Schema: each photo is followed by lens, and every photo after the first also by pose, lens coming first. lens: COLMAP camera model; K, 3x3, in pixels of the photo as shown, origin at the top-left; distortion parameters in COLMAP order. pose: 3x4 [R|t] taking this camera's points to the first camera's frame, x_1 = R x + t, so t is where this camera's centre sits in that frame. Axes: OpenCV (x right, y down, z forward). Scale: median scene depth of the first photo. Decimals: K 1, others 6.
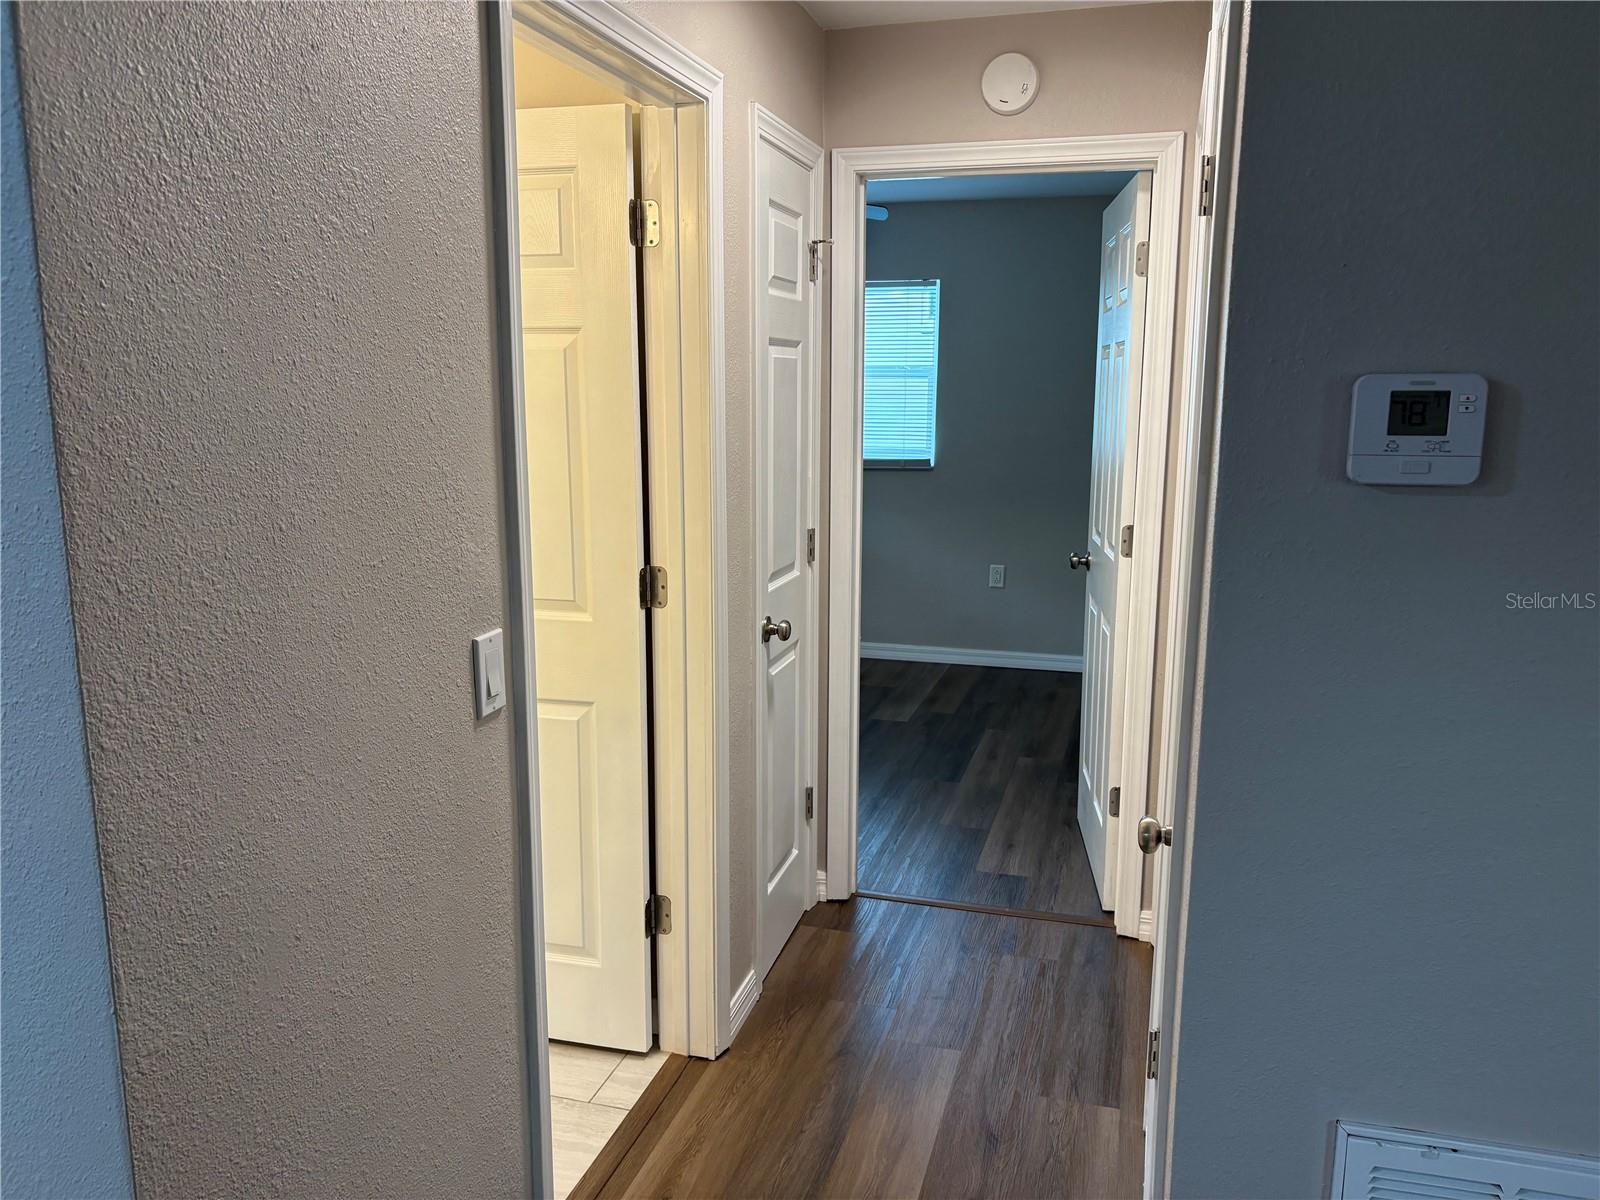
lens RADIAL K [[1211.3, 0, 802.1], [0, 1211.3, 604.5], [0, 0, 1]] dist [0.049033, -0.058446]
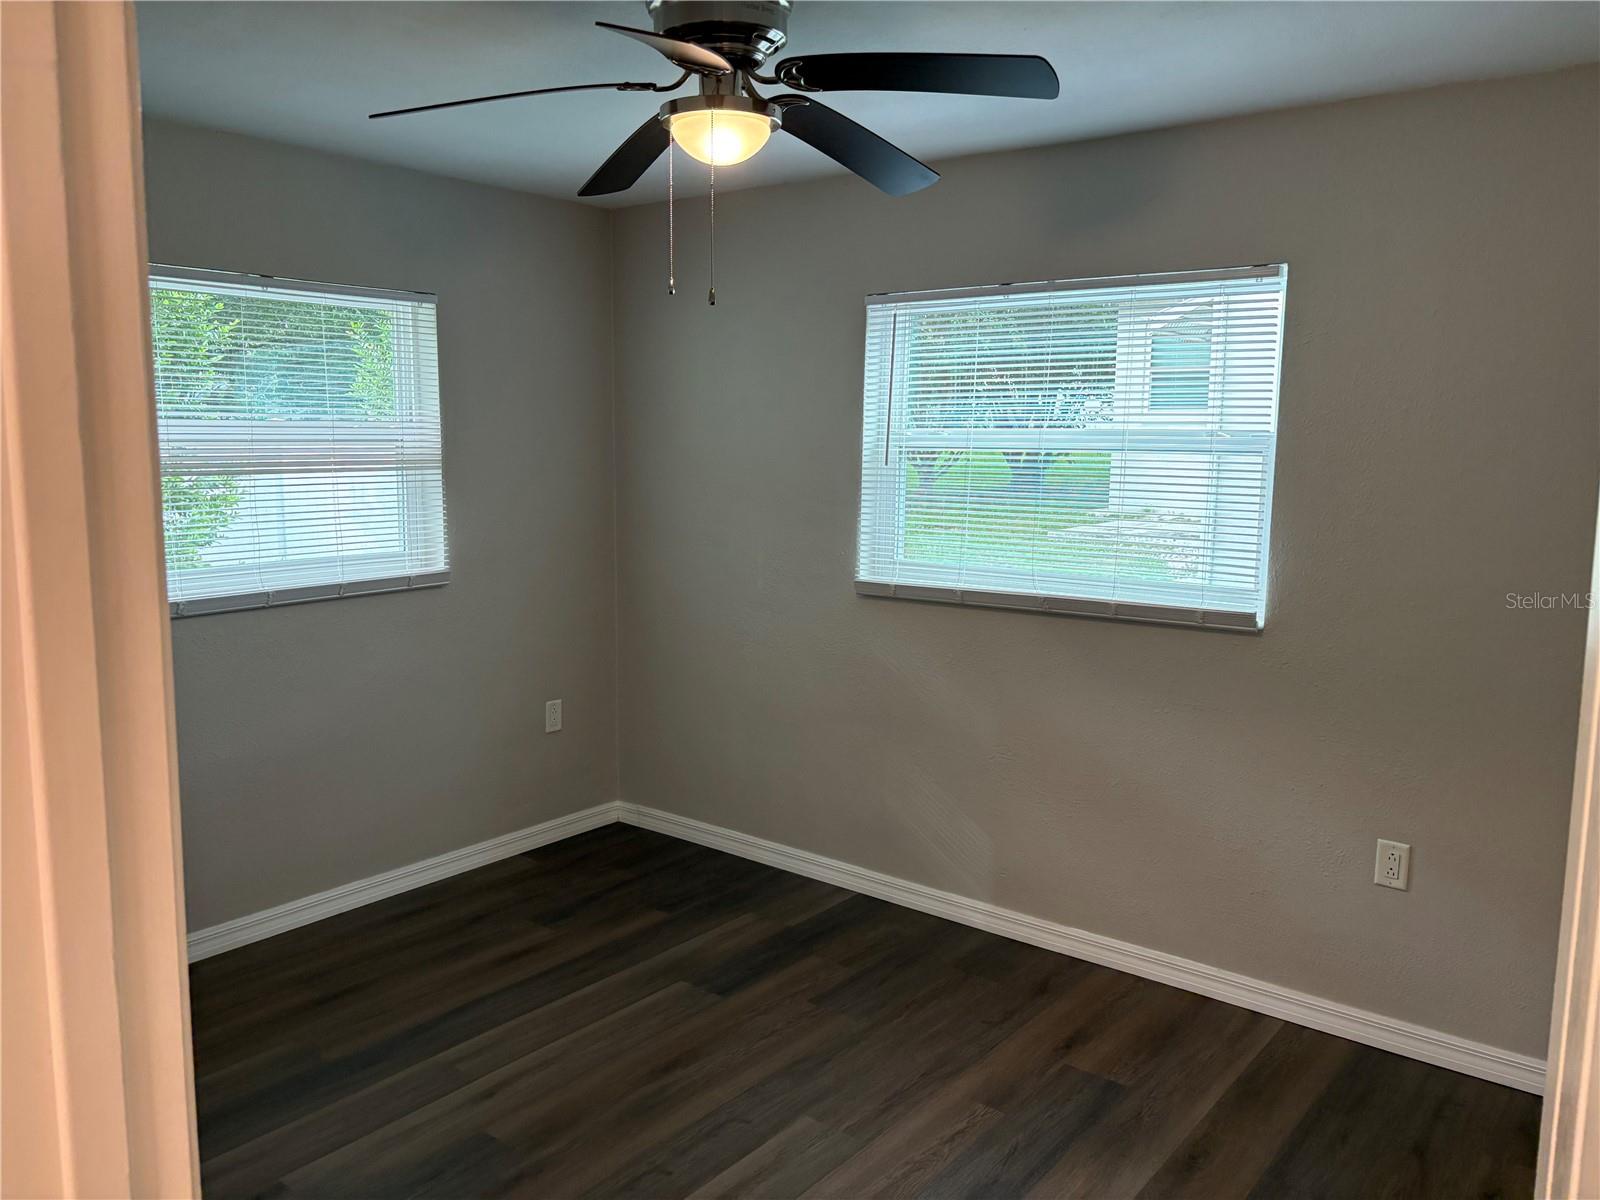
lens RADIAL K [[1211.3, 0, 793.7], [0, 1211.3, 592.3], [0, 0, 1]] dist [0.049033, -0.058446]
pose [[0.925225, 0.048616, -0.376292, 0.118566], [-0.070936, 0.996434, -0.045680, -0.091738], [0.372729, 0.068957, 0.925374, 0.455143]]
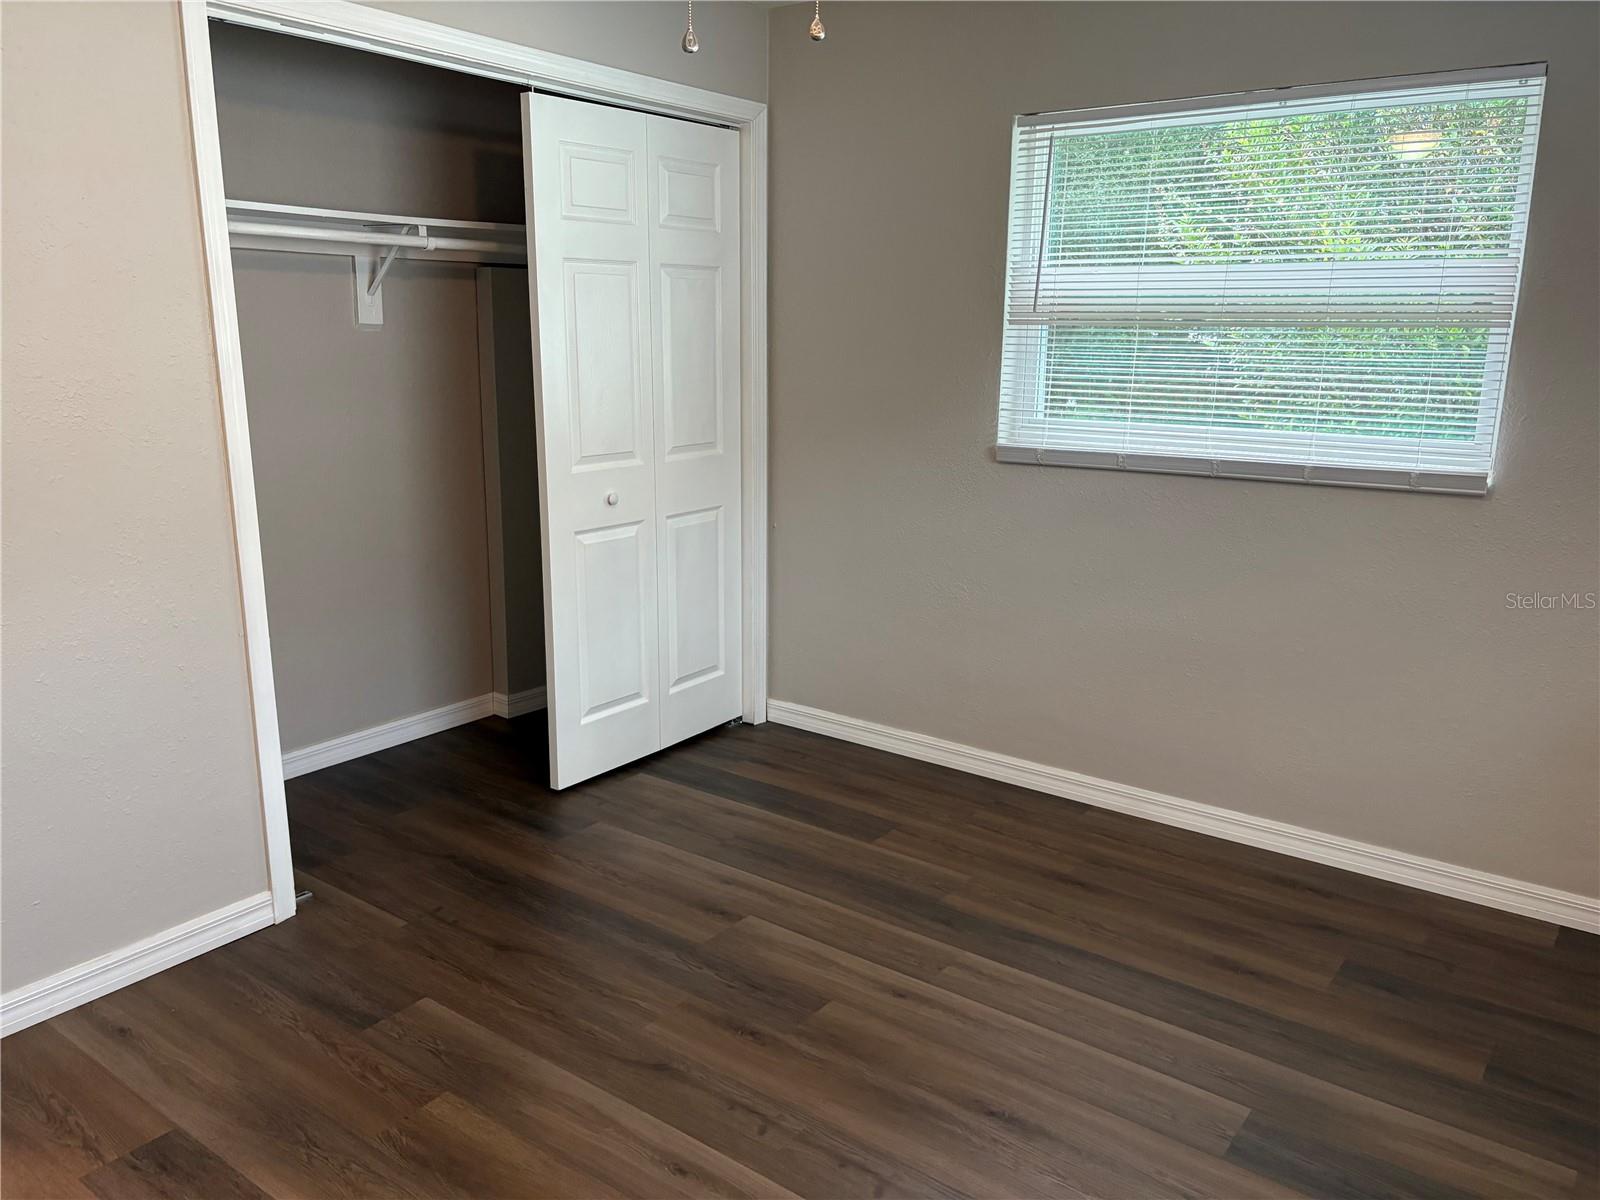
lens RADIAL K [[1211.3, 0, 798.6], [0, 1211.3, 601.3], [0, 0, 1]] dist [0.049033, -0.058446]
pose [[-0.342119, 0.207336, -0.916497, 0.221780], [-0.184973, 0.941408, 0.282020, -0.158604], [0.921271, 0.266011, -0.283722, 0.897937]]
